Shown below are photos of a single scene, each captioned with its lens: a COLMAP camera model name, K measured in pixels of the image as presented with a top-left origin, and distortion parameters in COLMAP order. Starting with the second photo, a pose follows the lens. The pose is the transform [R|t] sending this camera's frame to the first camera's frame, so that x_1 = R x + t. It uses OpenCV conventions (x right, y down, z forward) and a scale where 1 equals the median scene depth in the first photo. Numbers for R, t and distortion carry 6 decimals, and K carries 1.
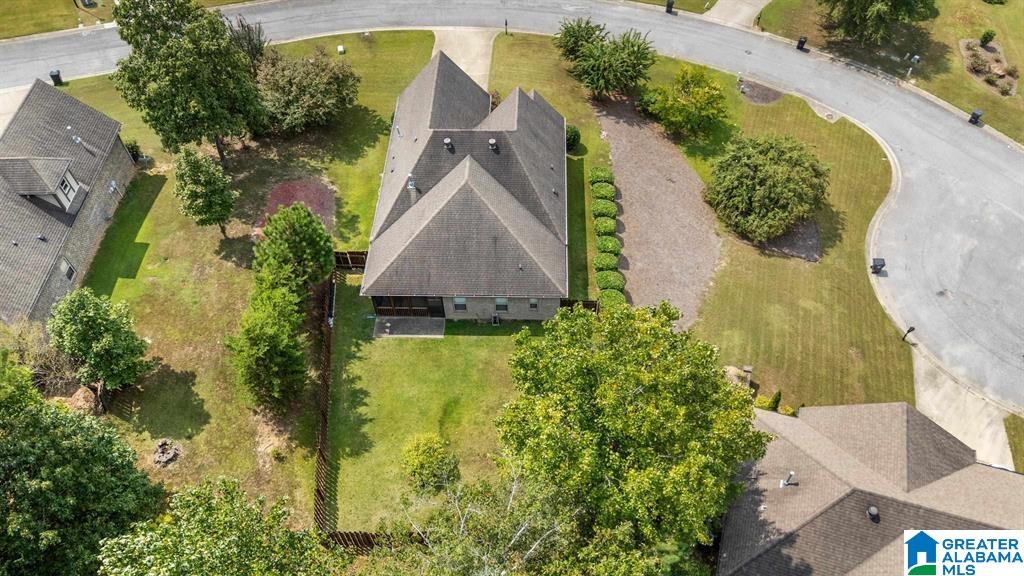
lens RADIAL K [[740.3, 0, 506.5], [0, 740.3, 291.2], [0, 0, 1]] dist [0.007055, 0.004641]
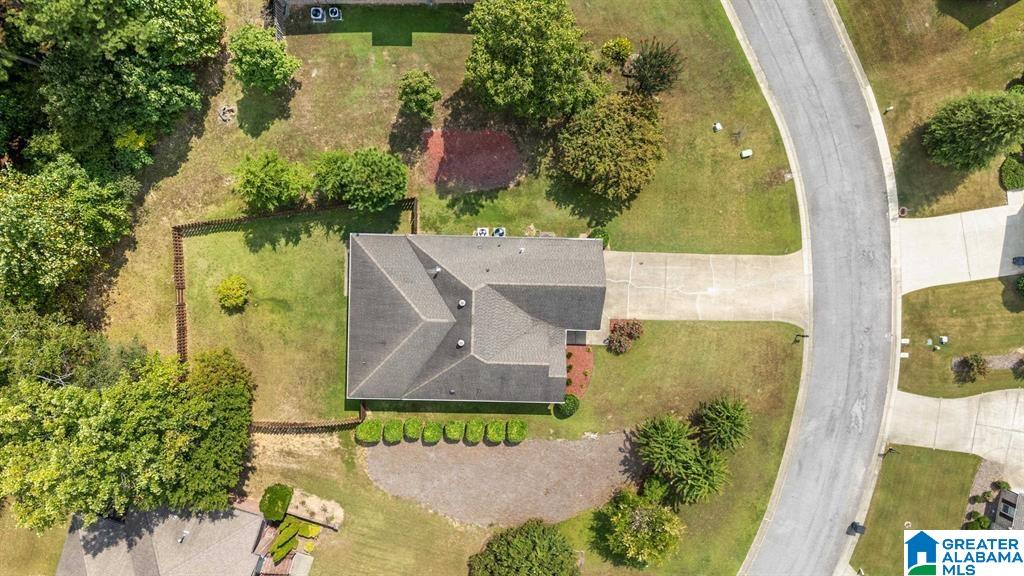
lens RADIAL K [[740.3, 0, 506.5], [0, 740.3, 291.2], [0, 0, 1]] dist [0.007055, 0.004641]
pose [[0.012372, 0.999247, 0.036776, -0.144484], [-0.788547, -0.012866, 0.614840, -0.990583], [0.614851, -0.036606, 0.787794, 0.164961]]
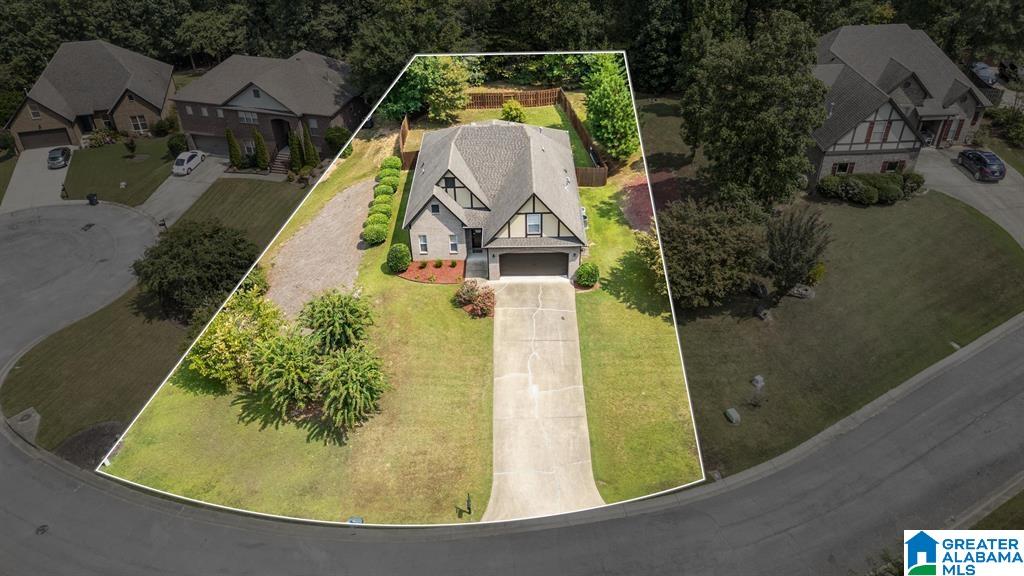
lens RADIAL K [[740.3, 0, 506.5], [0, 740.3, 291.2], [0, 0, 1]] dist [0.007055, 0.004641]
pose [[-0.998577, 0.053202, -0.003565, -0.056386], [-0.002074, 0.028054, 0.999604, -1.455222], [0.053281, 0.998190, -0.027904, 1.377454]]
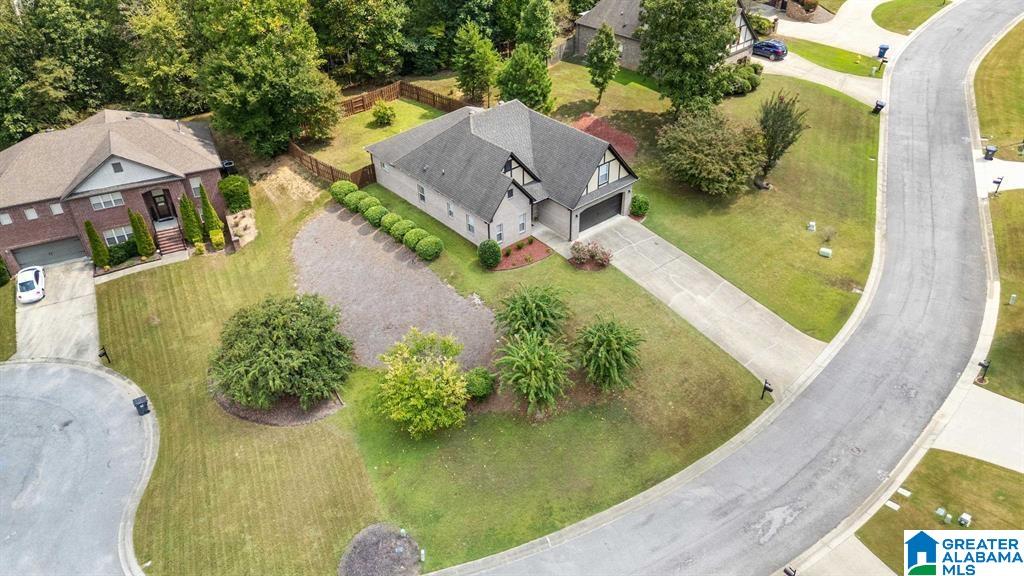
lens RADIAL K [[740.3, 0, 506.5], [0, 740.3, 291.2], [0, 0, 1]] dist [0.007055, 0.004641]
pose [[-0.744993, 0.423388, -0.515489, 0.726116], [-0.508891, 0.138911, 0.849549, -1.271749], [0.431296, 0.895235, 0.111971, 1.214194]]
